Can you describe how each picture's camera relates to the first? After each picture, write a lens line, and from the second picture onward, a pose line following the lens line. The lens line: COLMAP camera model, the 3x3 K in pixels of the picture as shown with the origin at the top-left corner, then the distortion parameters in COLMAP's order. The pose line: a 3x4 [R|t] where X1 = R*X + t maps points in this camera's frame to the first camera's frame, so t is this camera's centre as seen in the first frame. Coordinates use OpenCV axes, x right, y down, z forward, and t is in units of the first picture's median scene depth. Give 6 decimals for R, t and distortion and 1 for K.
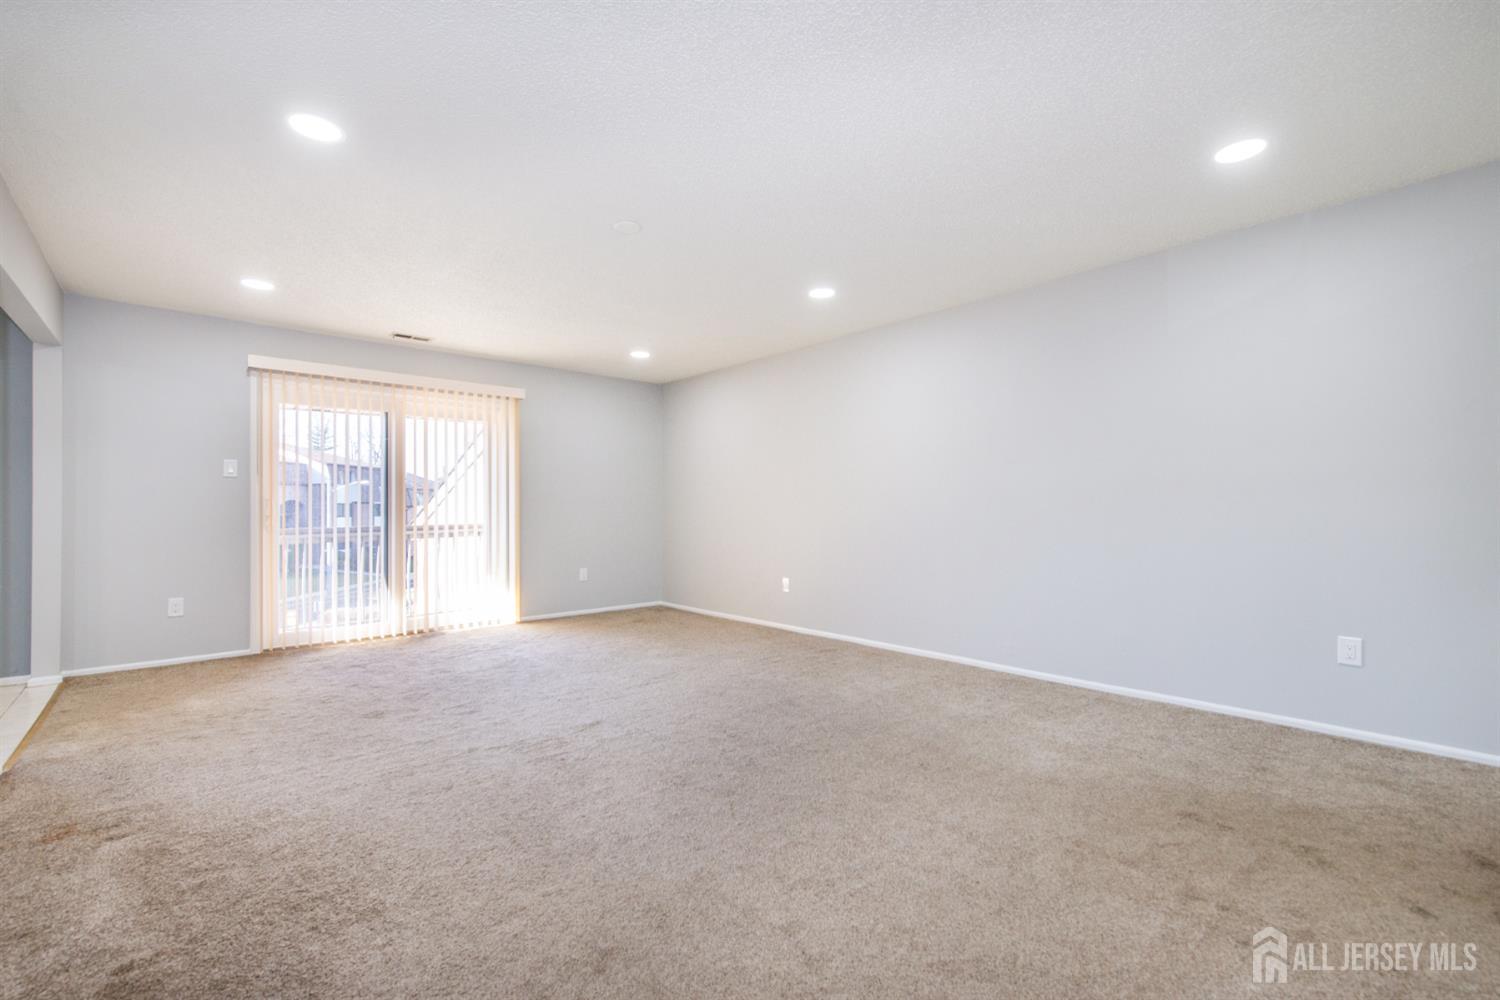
lens RADIAL K [[654.1, 0, 735.2], [0, 654.1, 503.1], [0, 0, 1]] dist [0.020550, -0.008301]
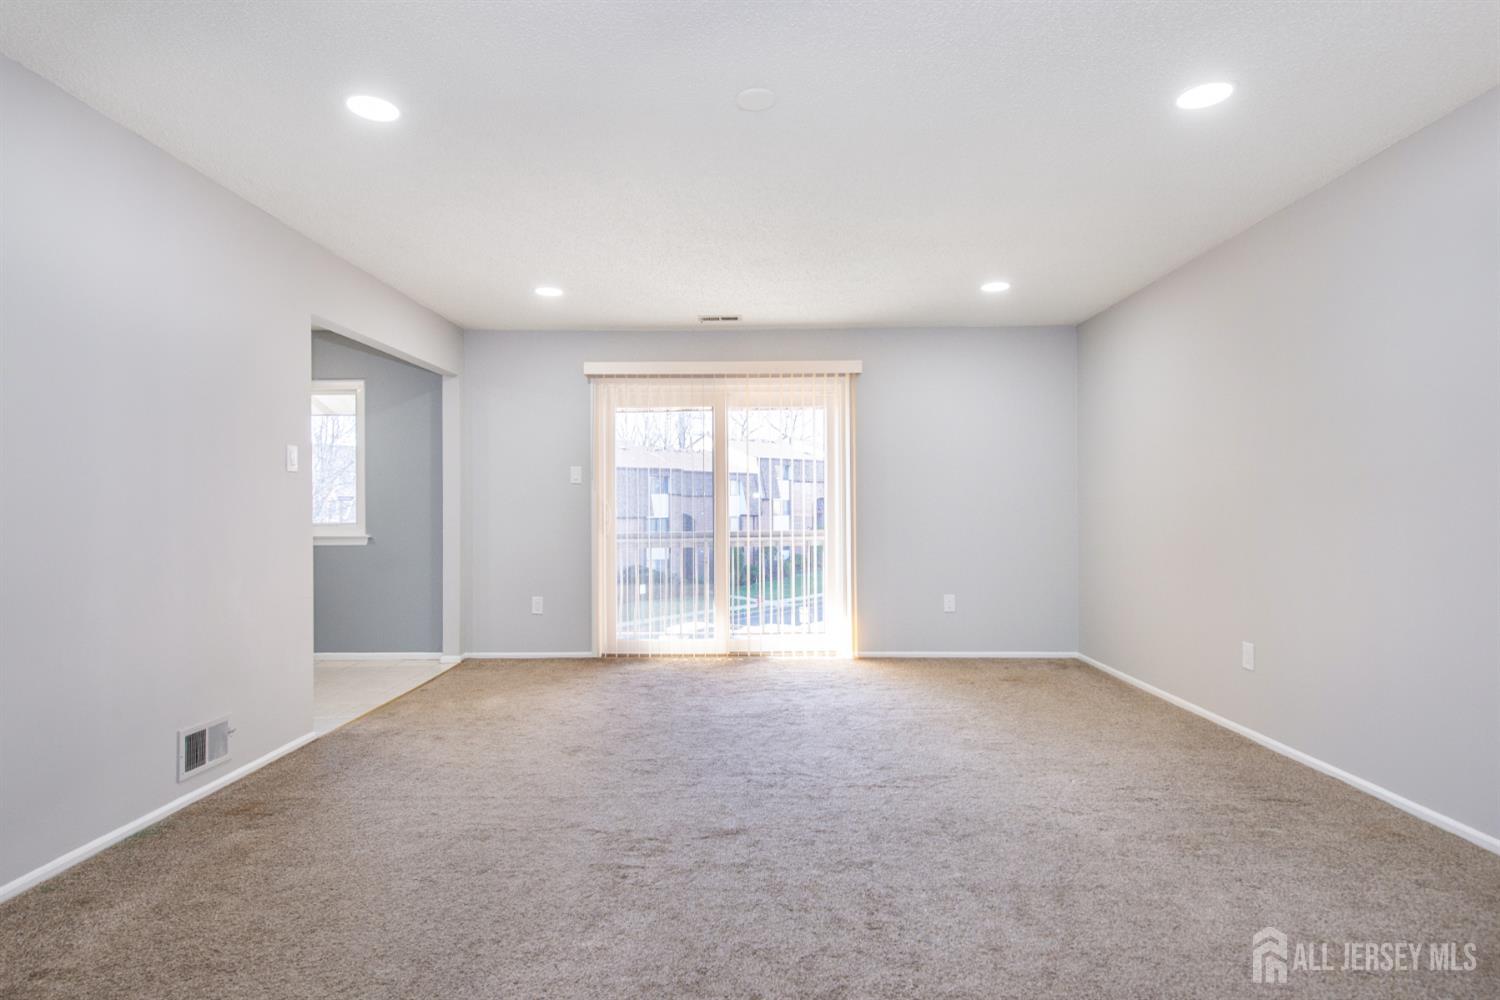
lens RADIAL K [[771.3, 0, 740.9], [0, 771.3, 498.2], [0, 0, 1]] dist [0.025721, -0.014593]
pose [[0.740885, -0.009646, -0.671562, 0.235873], [0.008896, 0.999950, -0.004549, -0.008210], [0.671573, -0.002604, 0.740934, 0.274888]]
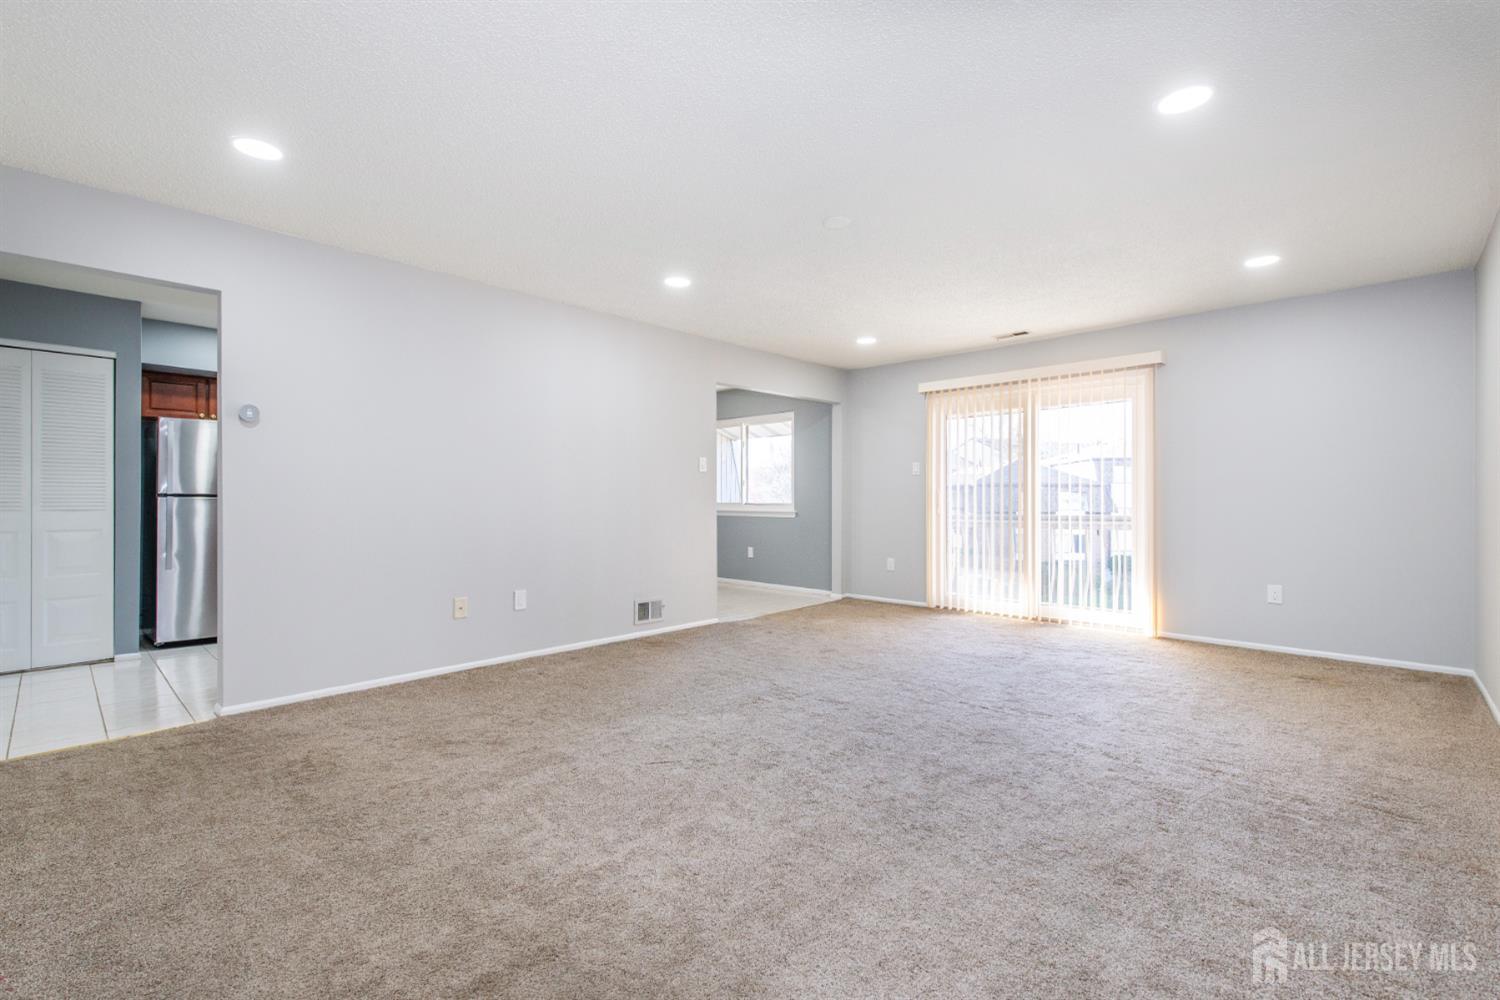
lens RADIAL K [[654.1, 0, 735.2], [0, 654.1, 503.1], [0, 0, 1]] dist [0.020550, -0.008301]
pose [[0.073194, 0.007415, -0.997290, 0.565920], [0.009328, 0.999924, 0.008119, 0.003655], [0.997274, -0.009897, 0.073119, 0.518189]]
